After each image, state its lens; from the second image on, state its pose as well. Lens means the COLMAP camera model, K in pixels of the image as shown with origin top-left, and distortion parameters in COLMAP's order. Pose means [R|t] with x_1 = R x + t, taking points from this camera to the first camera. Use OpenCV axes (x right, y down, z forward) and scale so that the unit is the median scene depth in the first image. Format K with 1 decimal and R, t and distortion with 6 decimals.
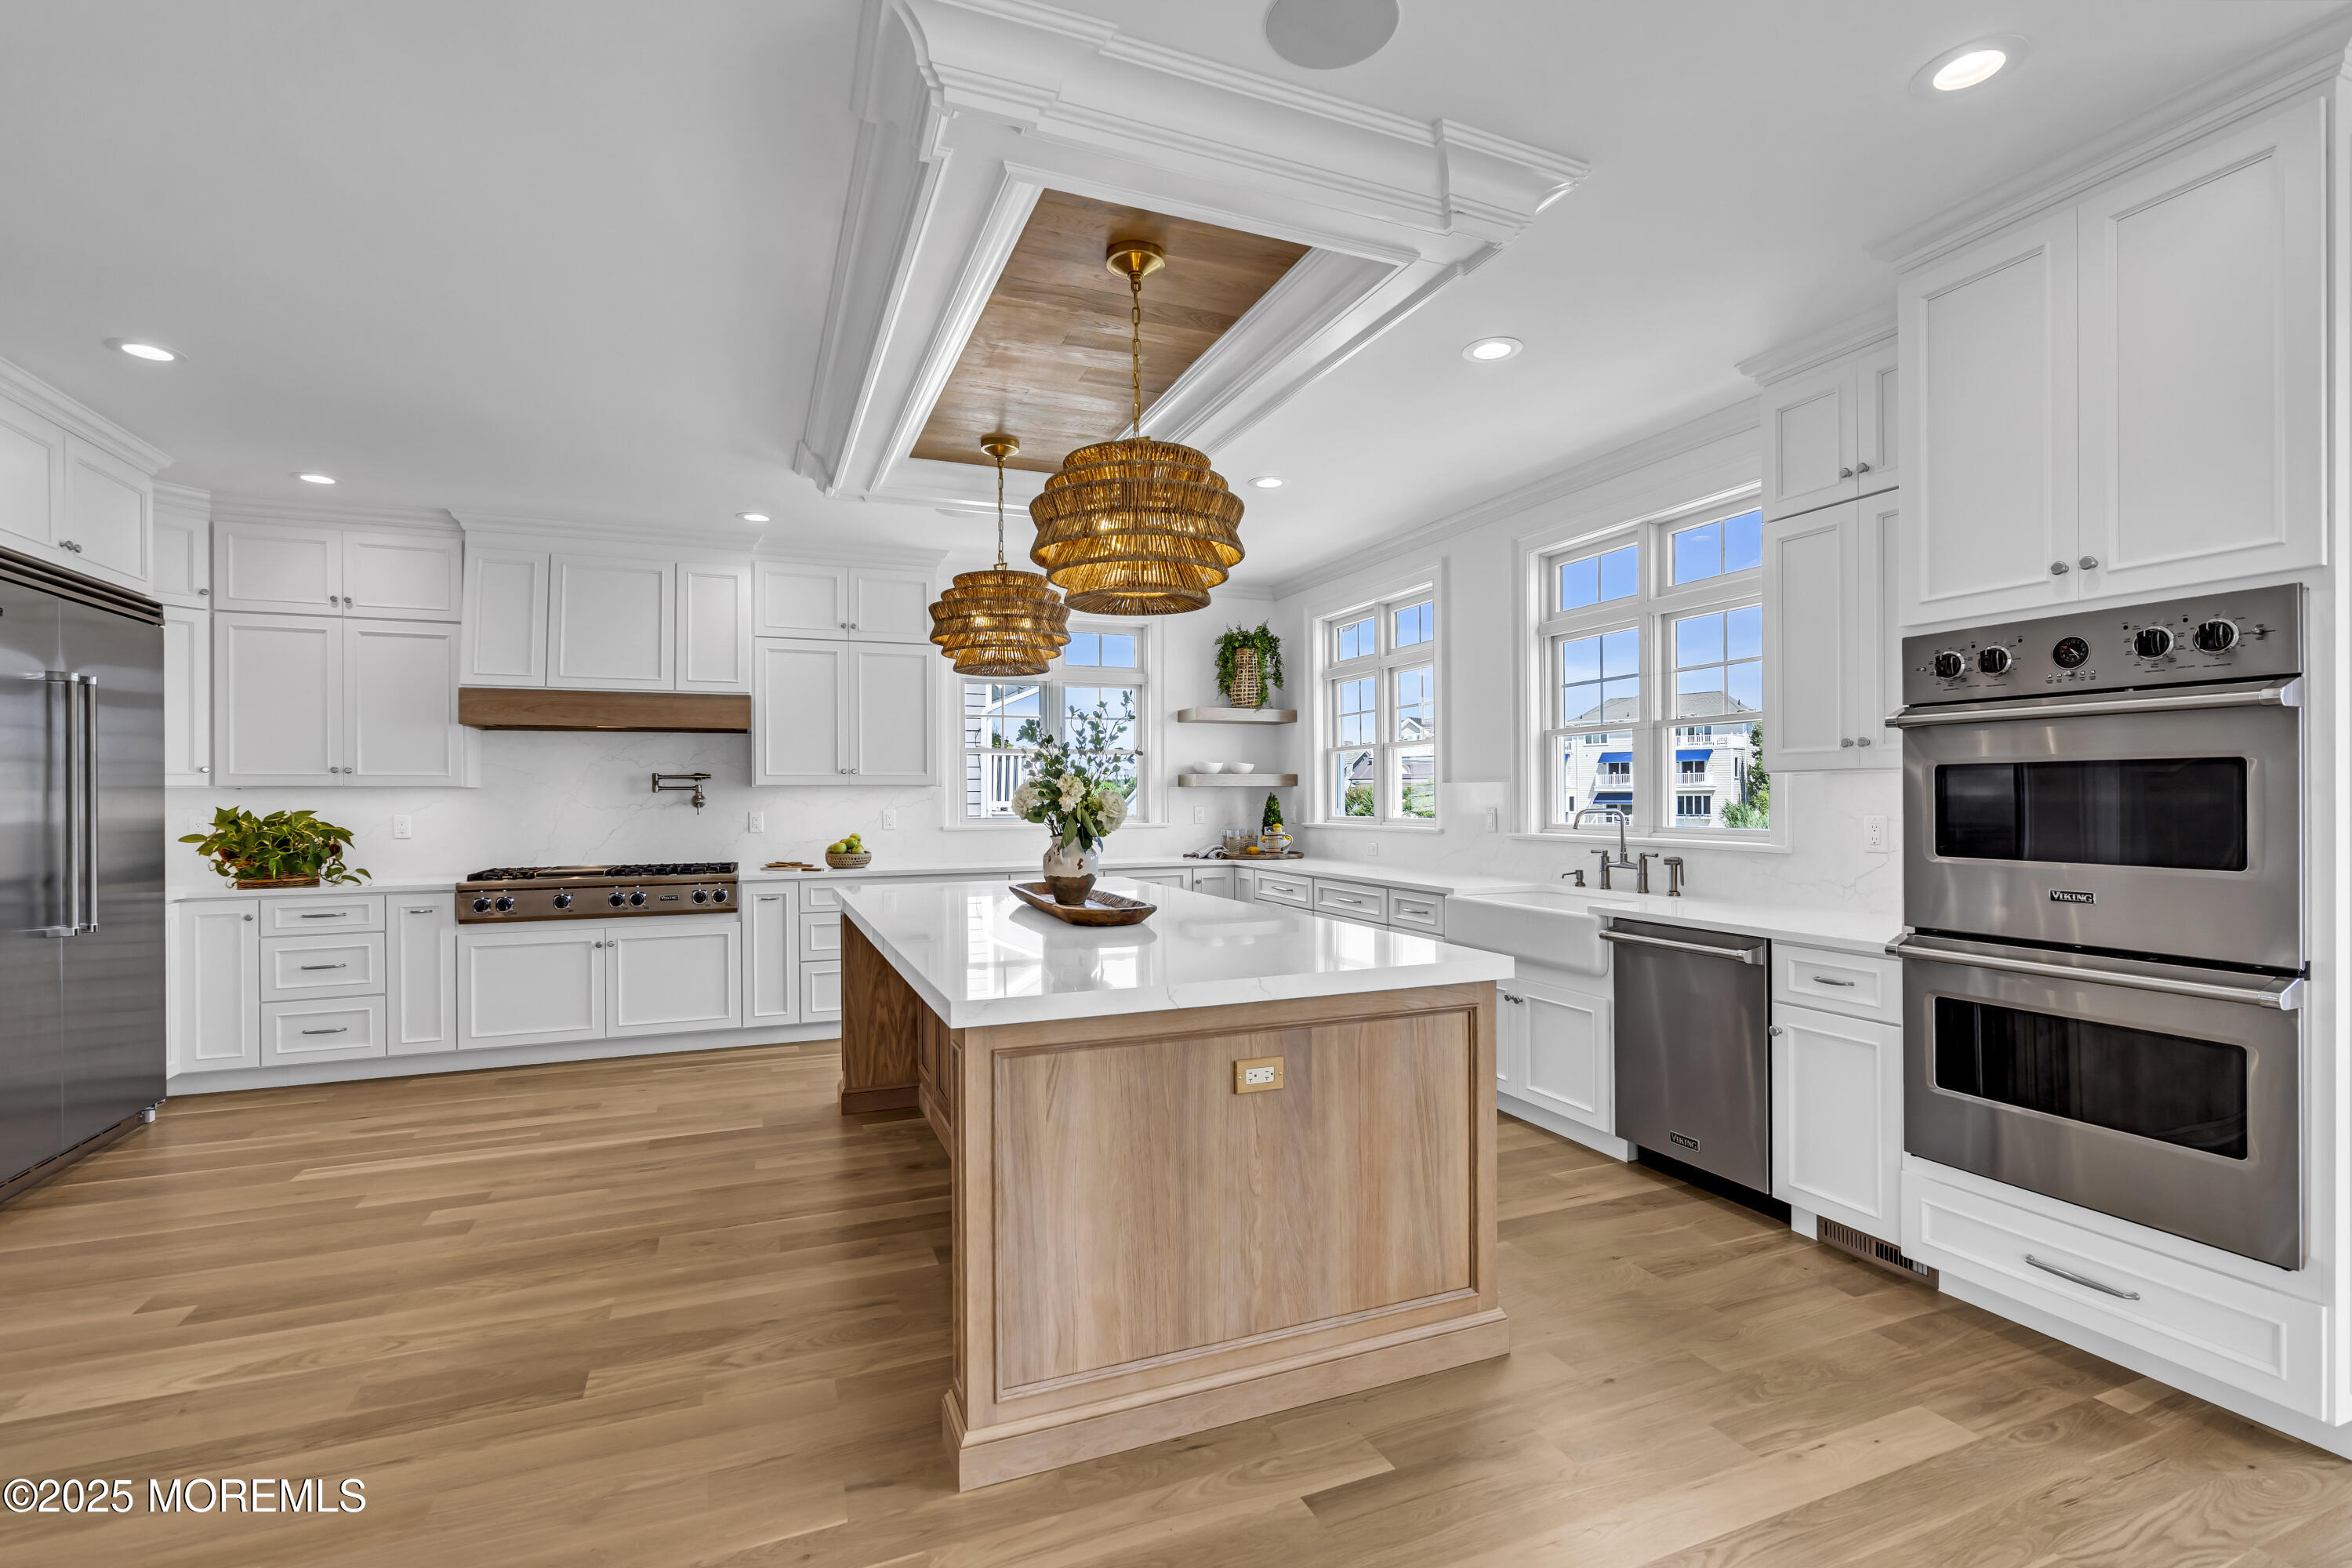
lens RADIAL K [[1059.7, 0, 1182.2], [0, 1059.7, 793.5], [0, 0, 1]] dist [-0.002599, 0.000020]
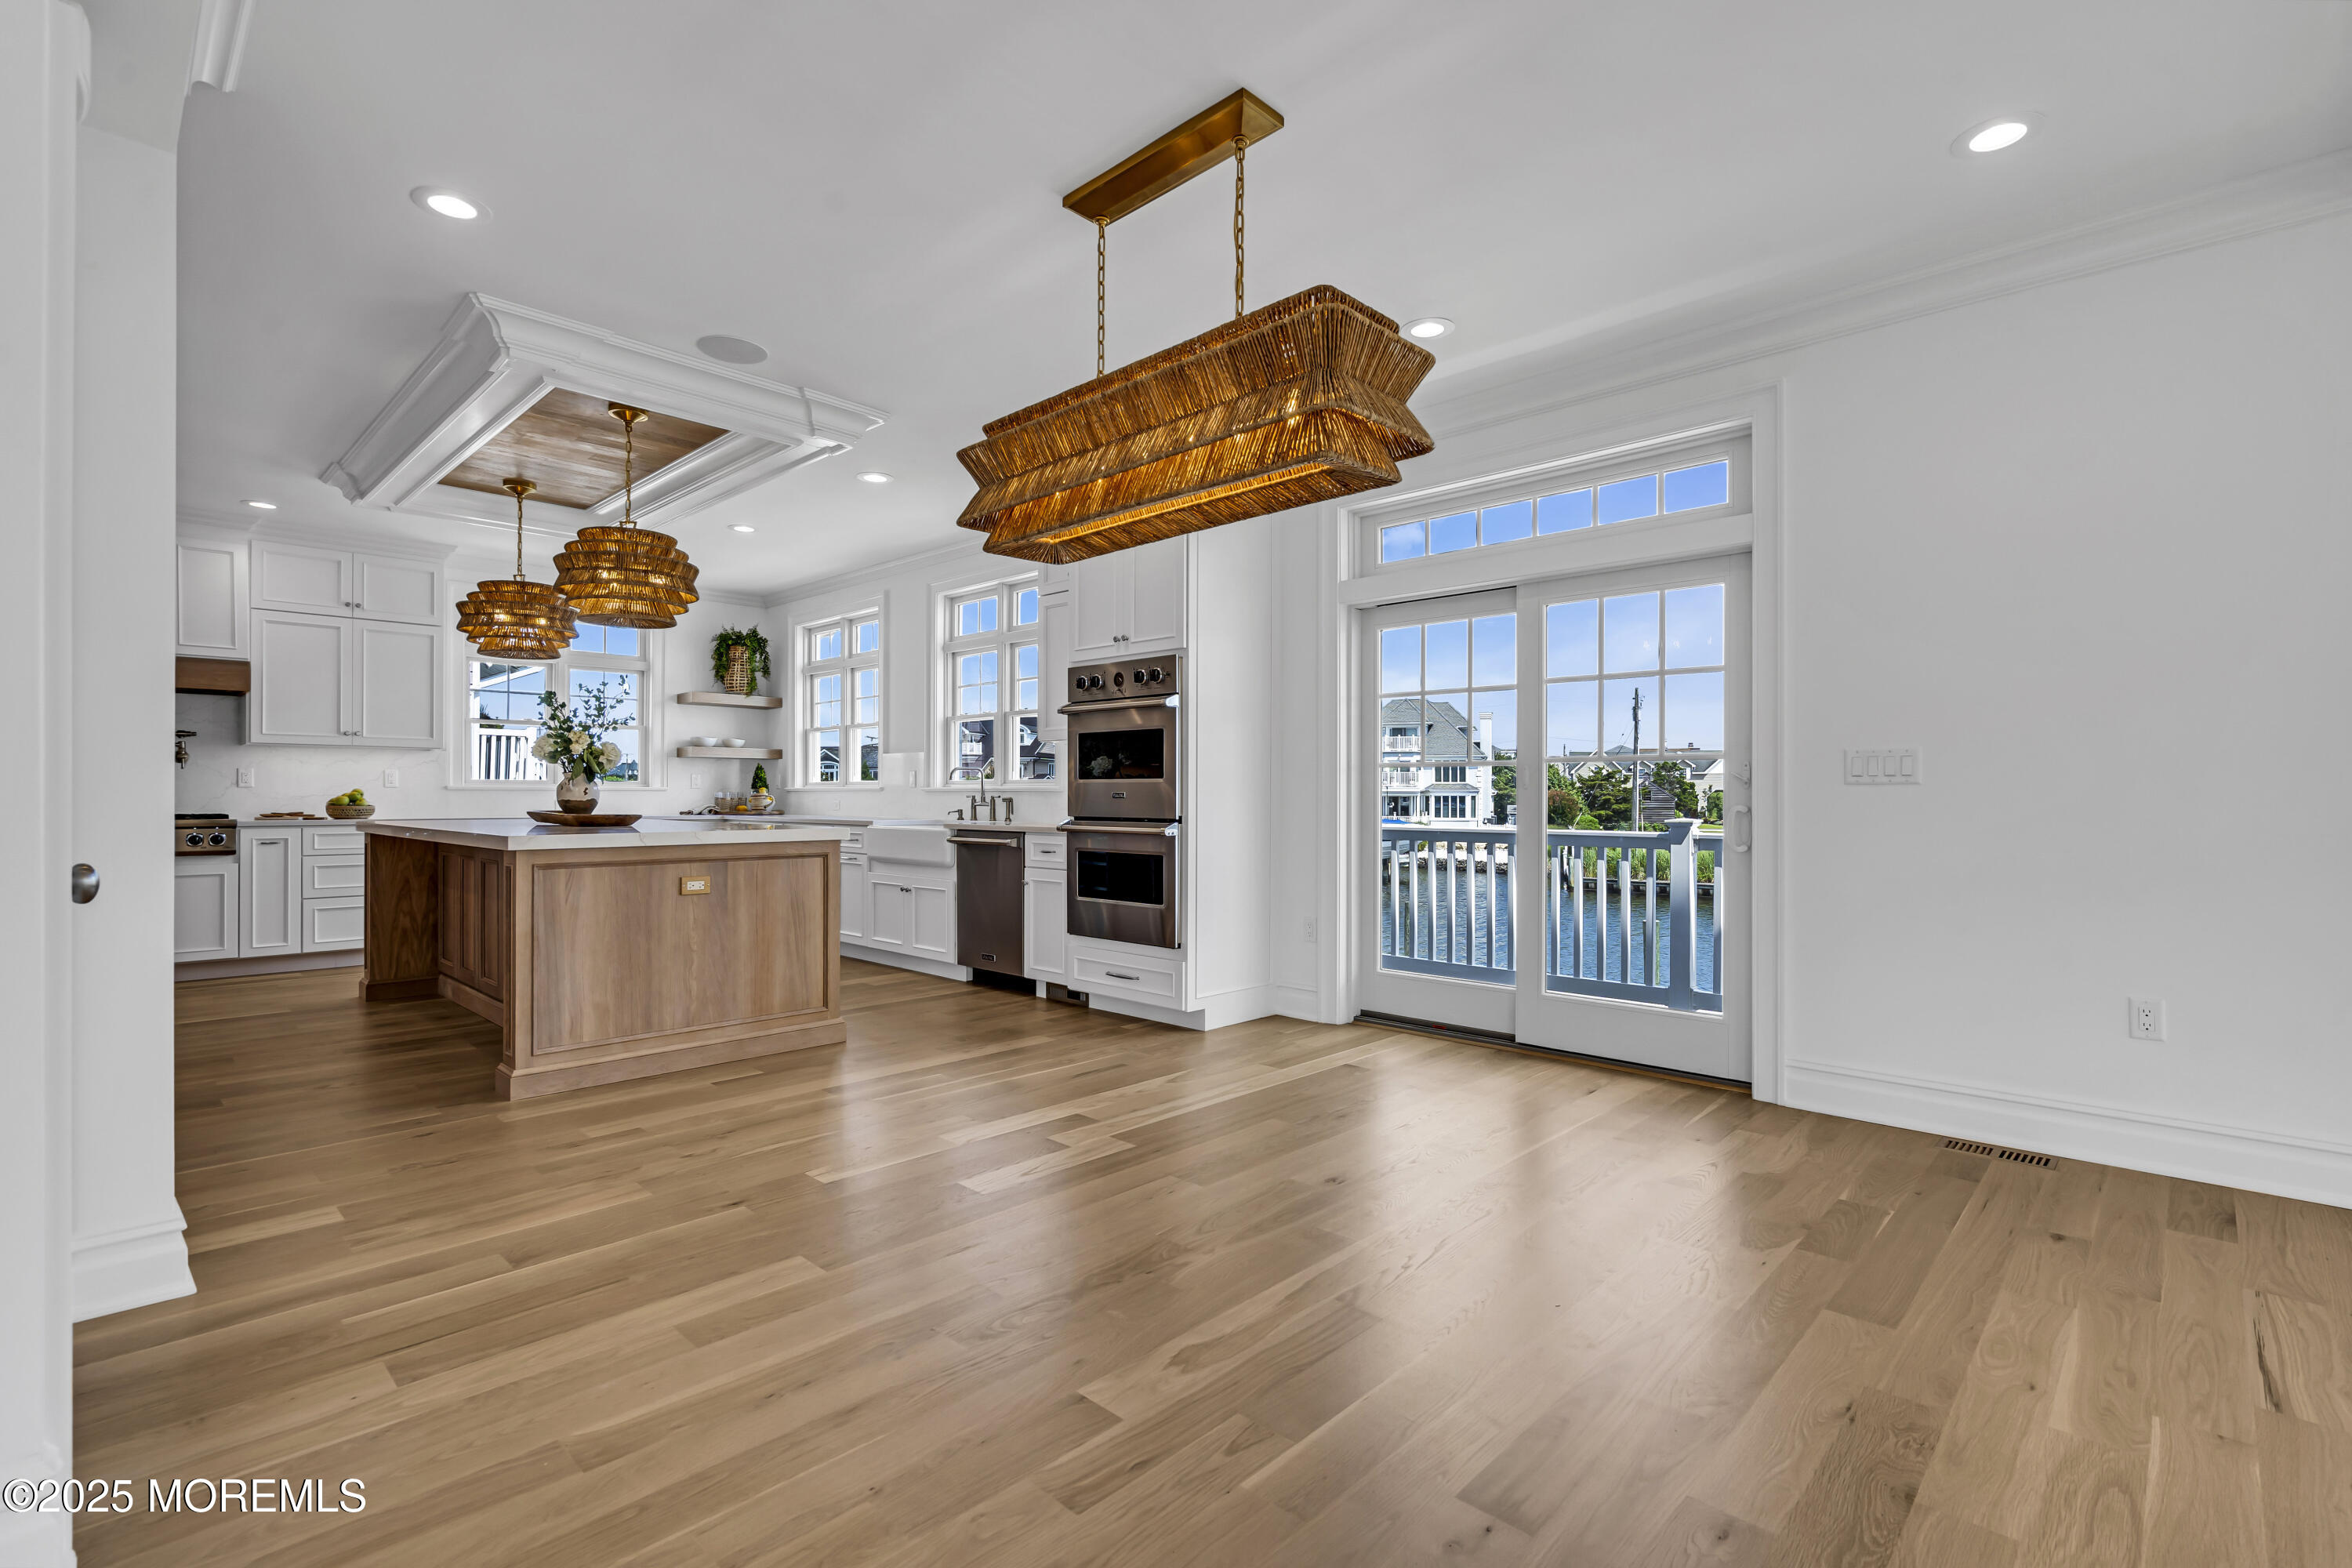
lens RADIAL K [[1065.1, 0, 1173.1], [0, 1065.1, 790.6], [0, 0, 1]] dist [-0.000693, -0.000122]
pose [[0.916328, 0.008891, 0.400330, 0.058483], [-0.007808, 0.999960, -0.004336, 0.065131], [-0.400353, 0.000847, 0.916361, -0.672469]]
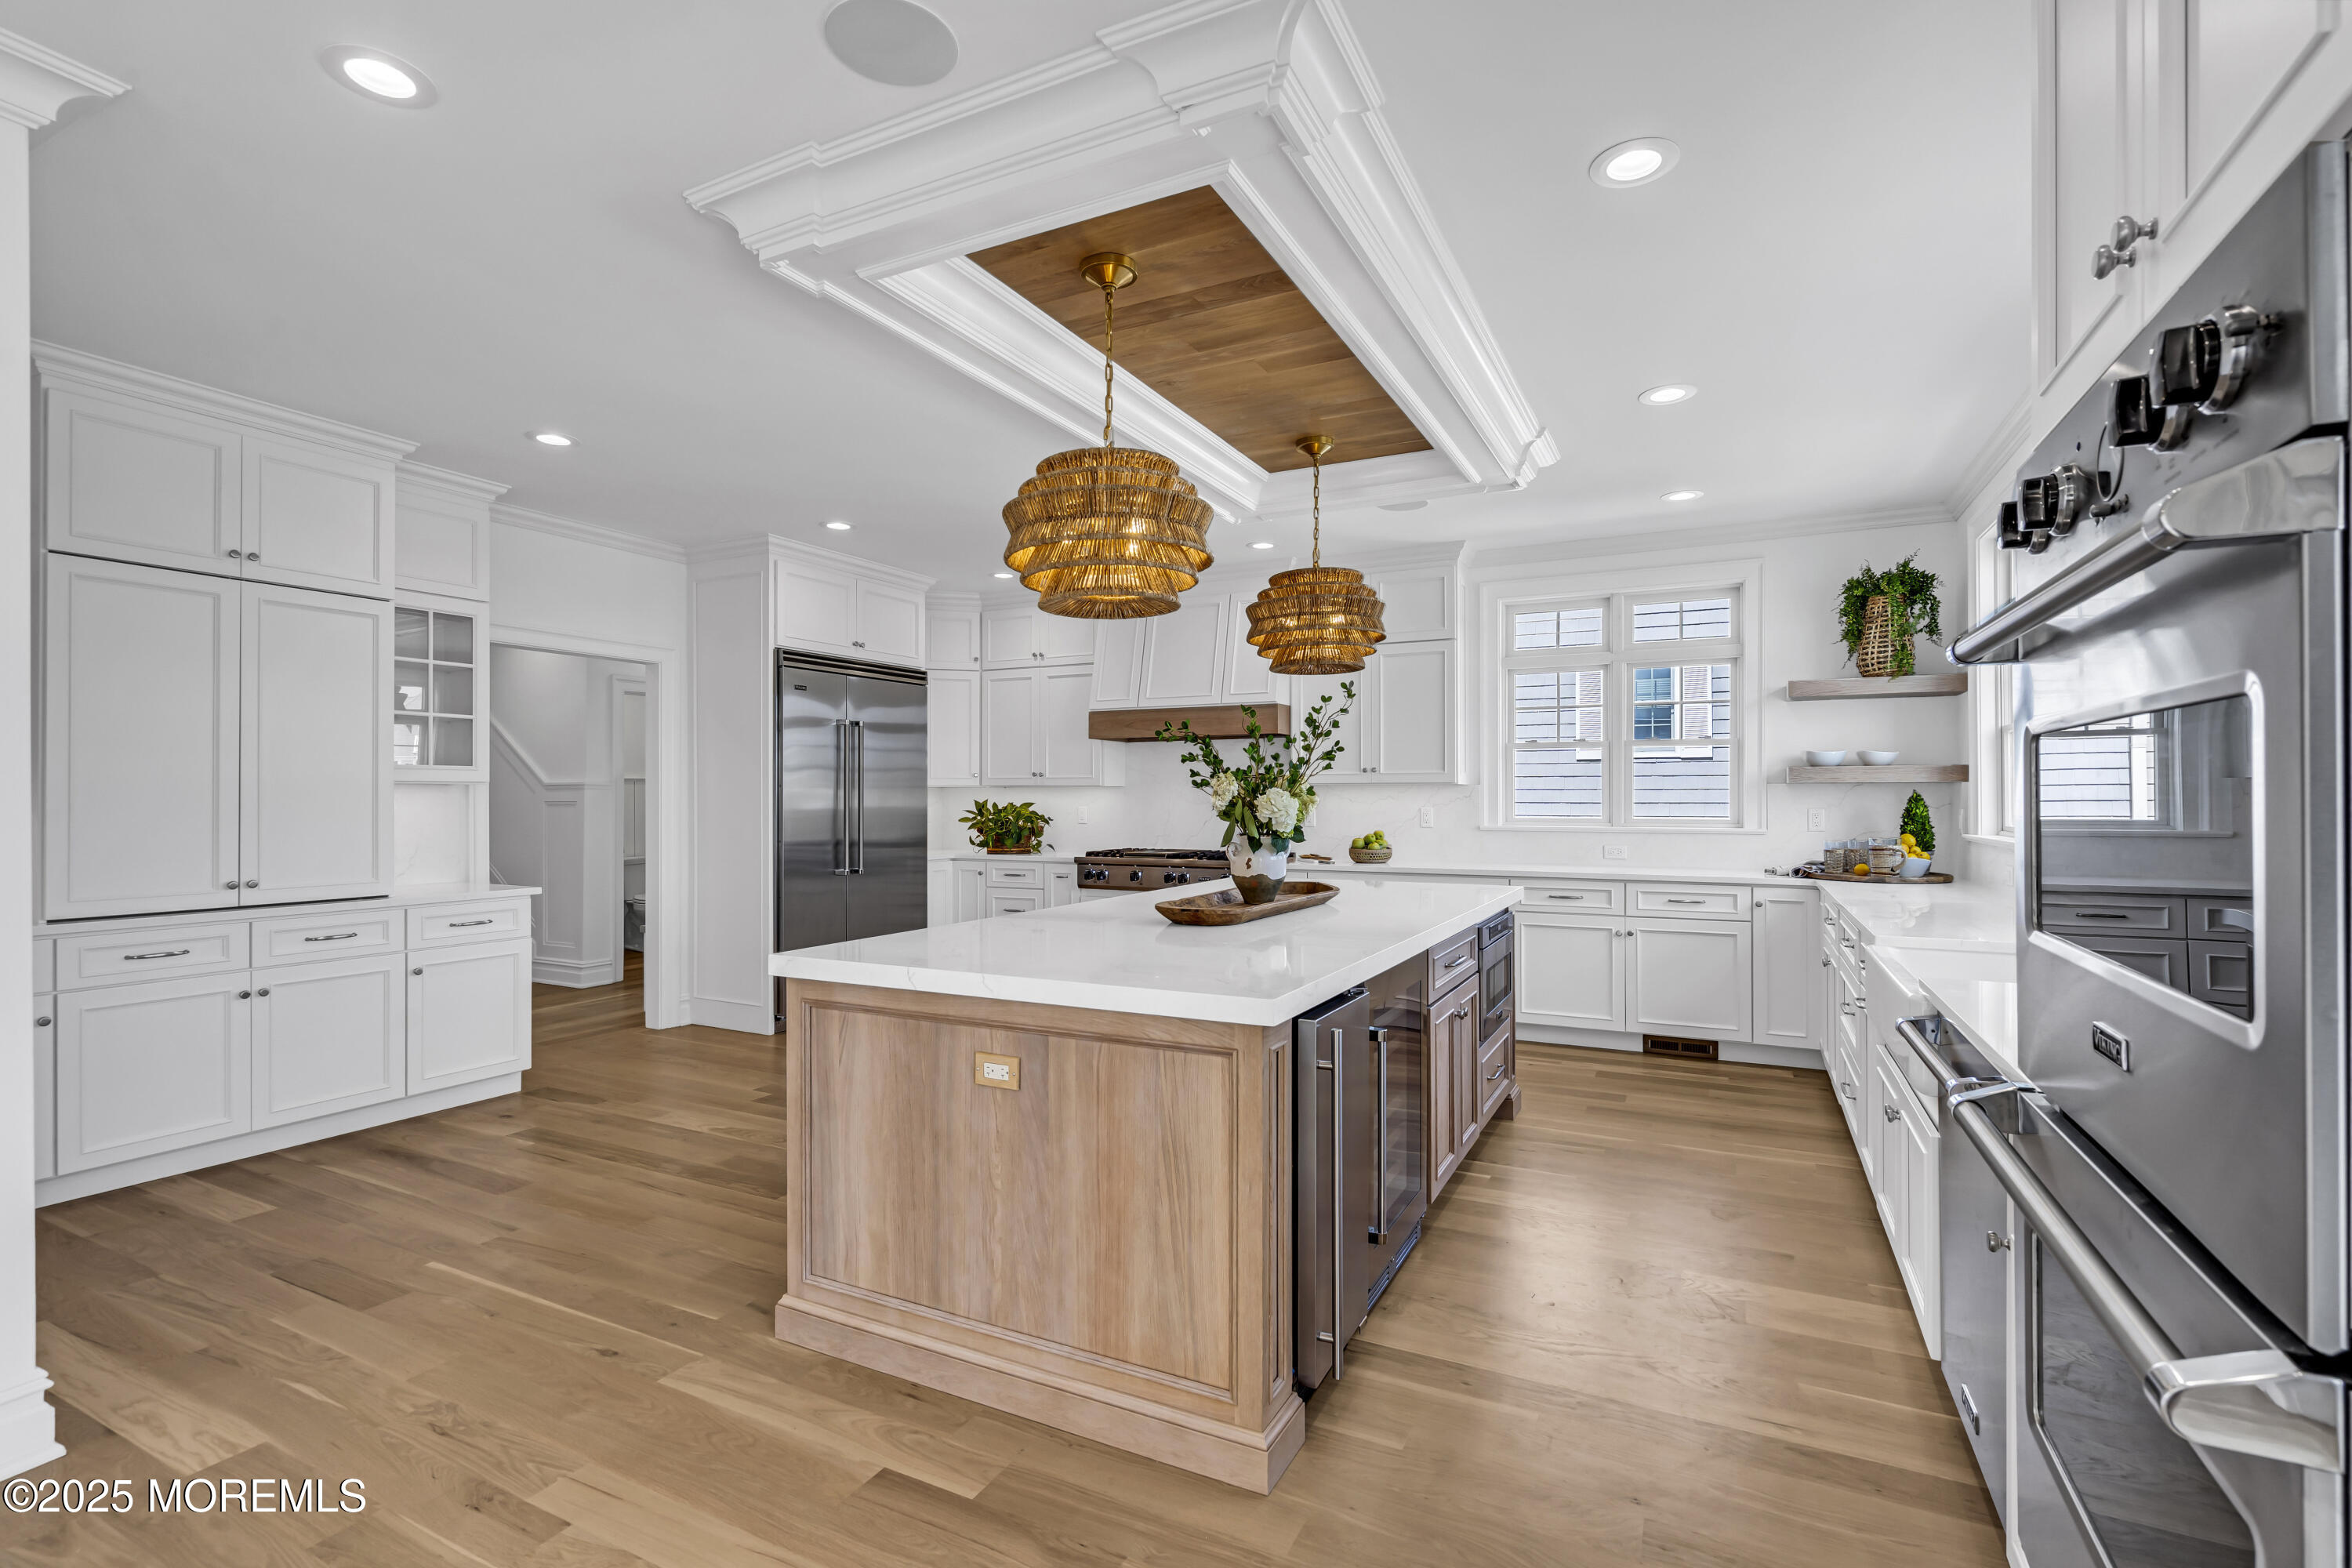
lens RADIAL K [[1071.3, 0, 1185.5], [0, 1071.3, 790.4], [0, 0, 1]] dist [-0.002780, -0.000165]
pose [[0.650838, 0.001352, -0.759215, 0.622583], [-0.001598, 0.999999, 0.000410, -0.002071], [0.759215, 0.000946, 0.650840, 0.303105]]
